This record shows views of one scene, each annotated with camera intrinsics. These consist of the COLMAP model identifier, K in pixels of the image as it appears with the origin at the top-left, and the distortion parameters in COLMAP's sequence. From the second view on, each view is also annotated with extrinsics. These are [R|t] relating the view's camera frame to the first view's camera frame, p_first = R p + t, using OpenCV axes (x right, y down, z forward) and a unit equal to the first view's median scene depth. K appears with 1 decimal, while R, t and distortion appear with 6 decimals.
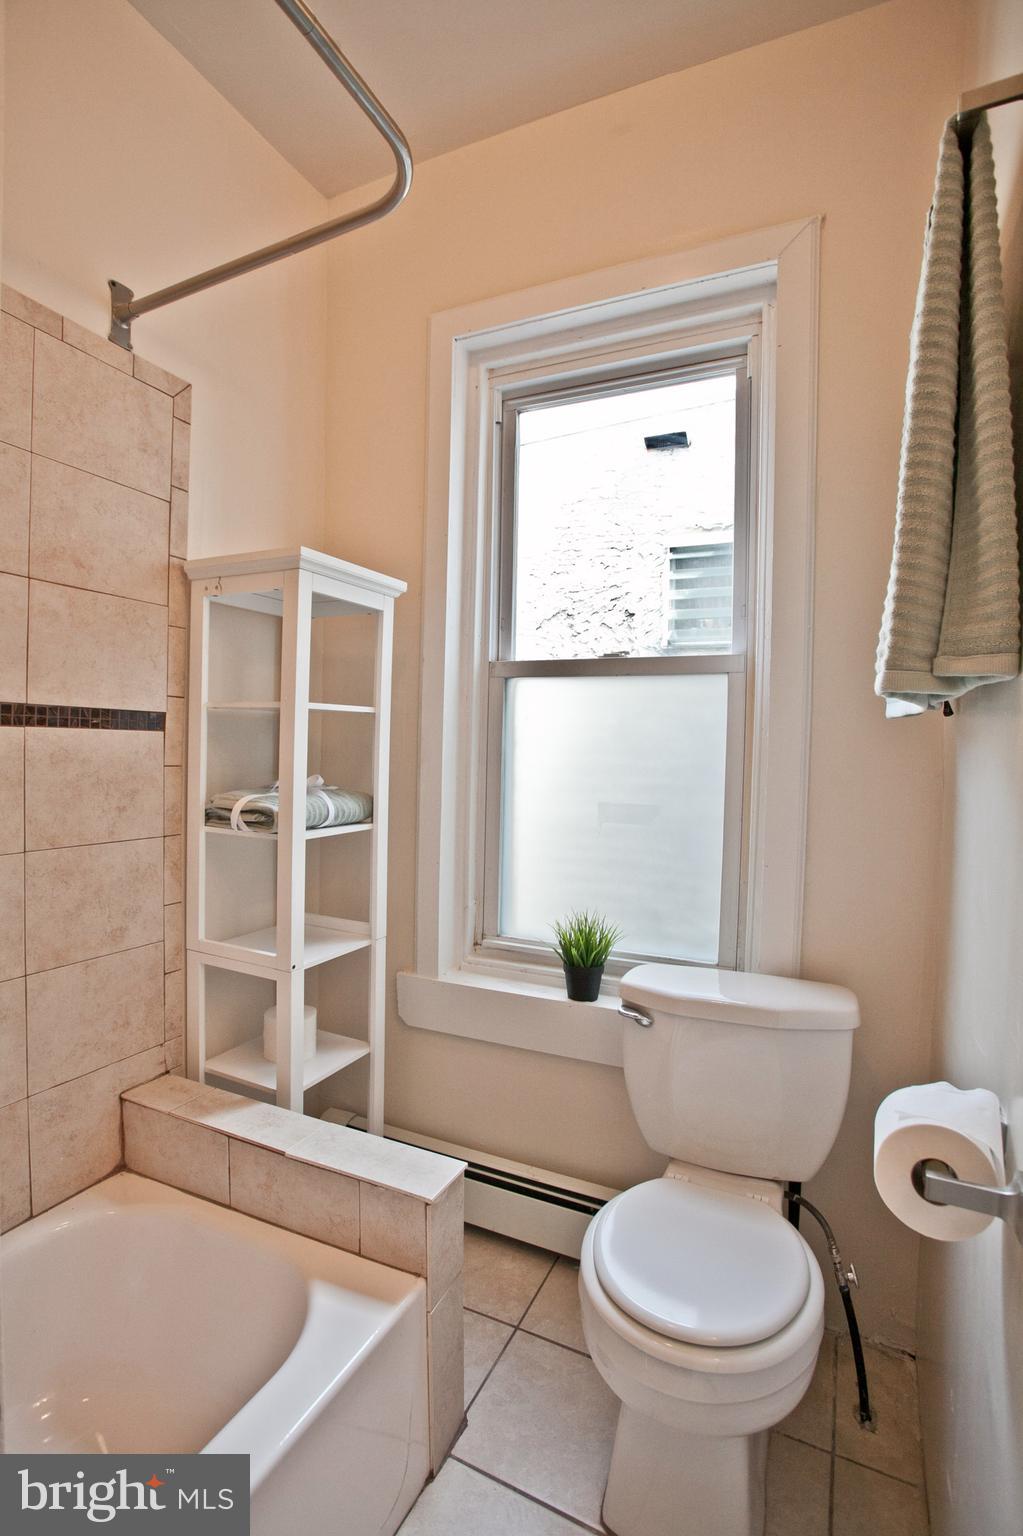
lens RADIAL K [[748.6, 0, 507.8], [0, 748.6, 762.9], [0, 0, 1]] dist [-0.075399, 0.034501]
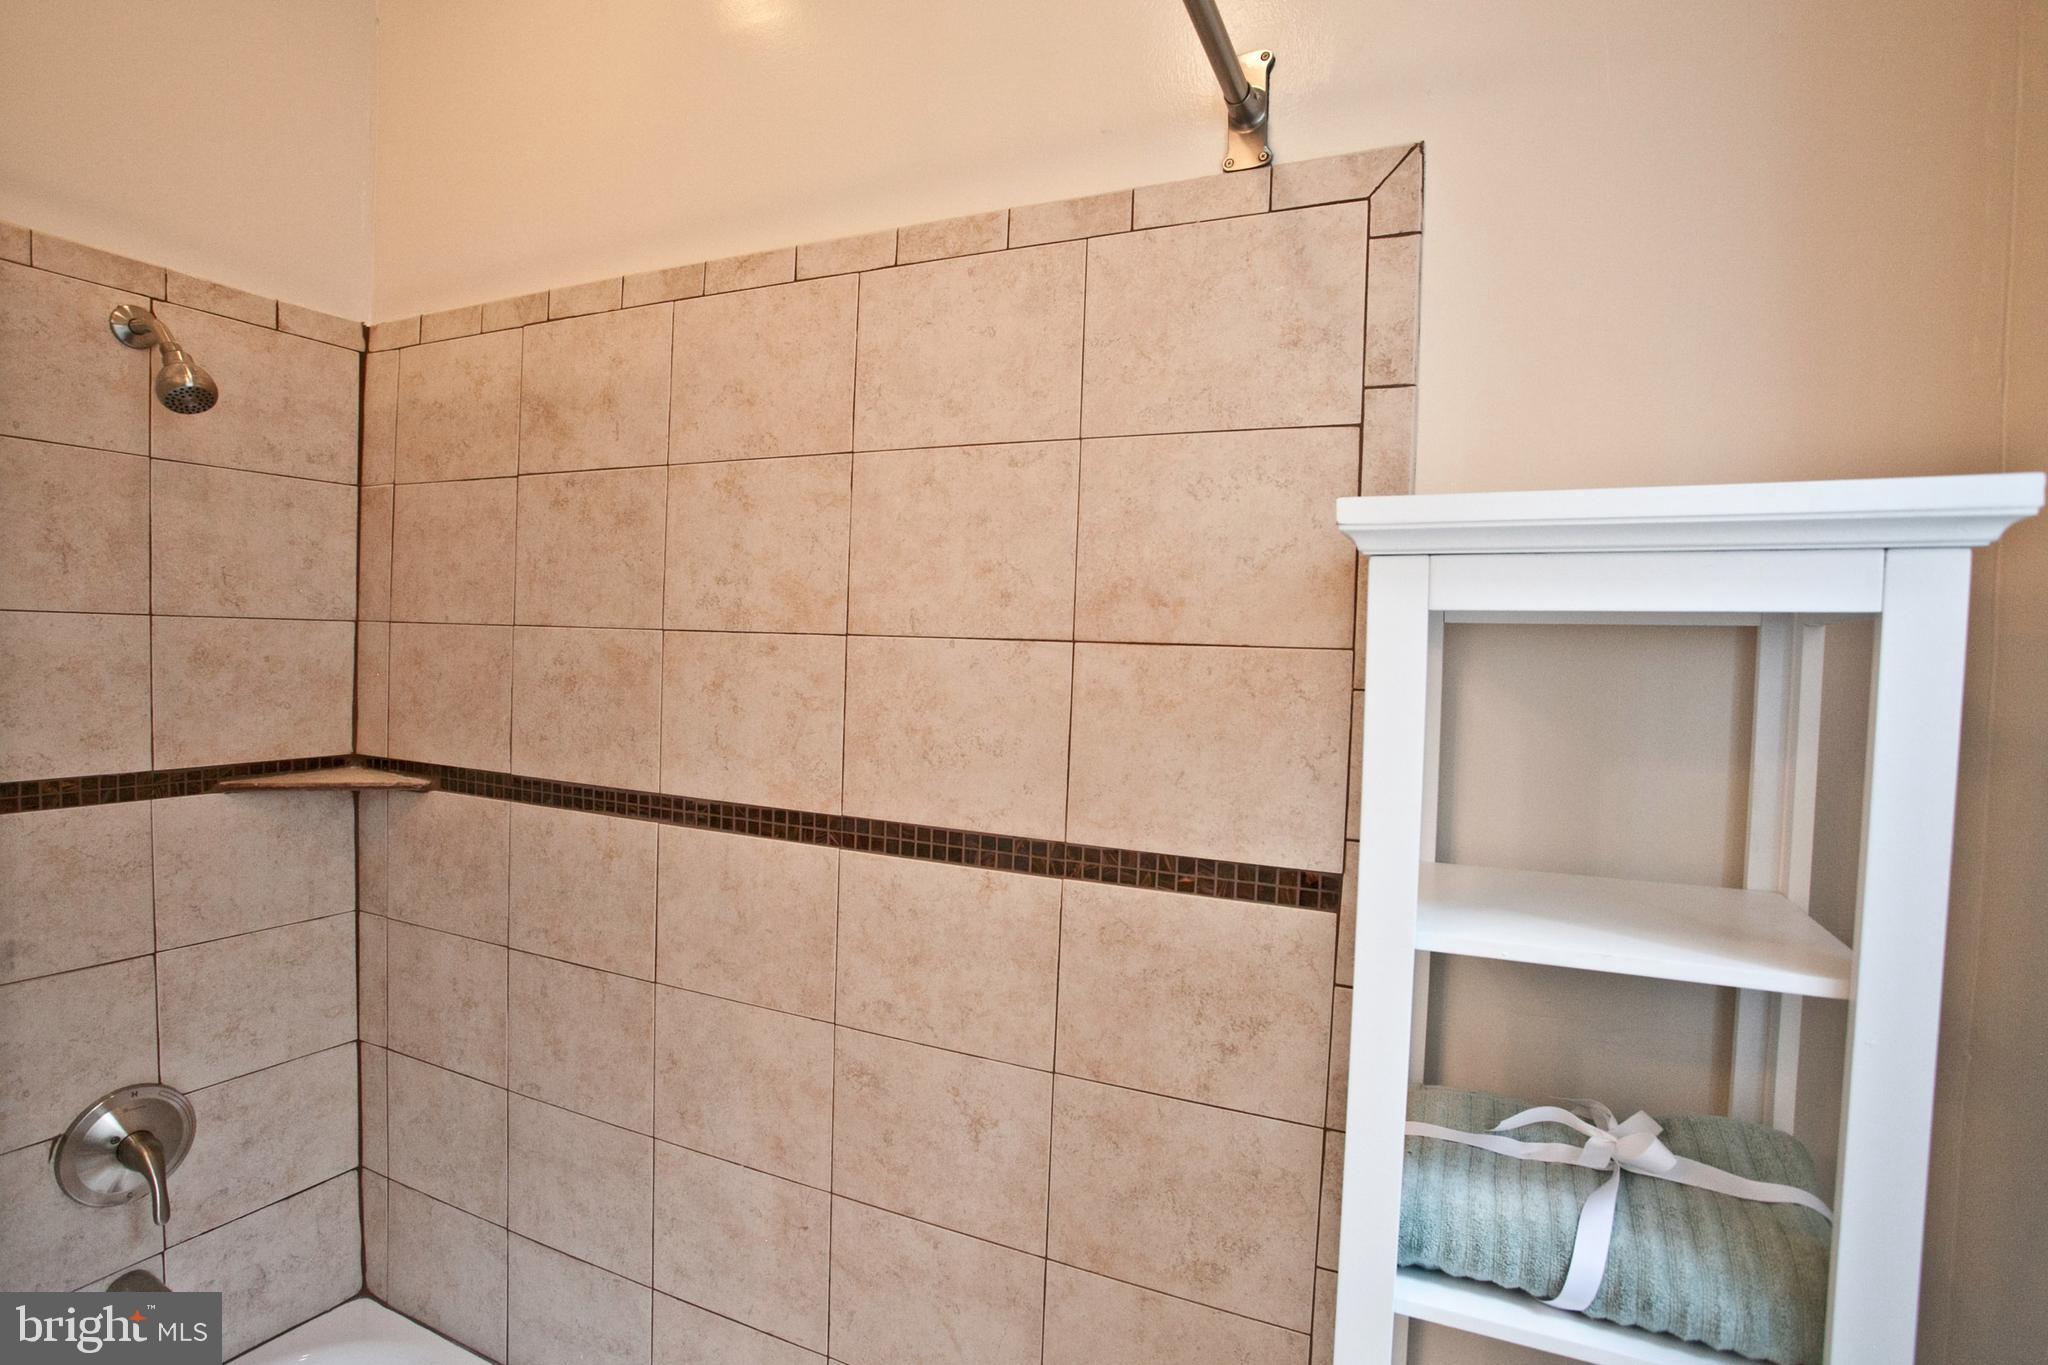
lens RADIAL K [[998.1, 0, 1024.0], [0, 998.1, 688.2], [0, 0, 1]] dist [-0.075399, 0.034501]
pose [[0.030077, 0.017189, -0.999400, 0.178948], [-0.049170, 0.998667, 0.015697, -0.208956], [0.998337, 0.048668, 0.030882, 0.861048]]
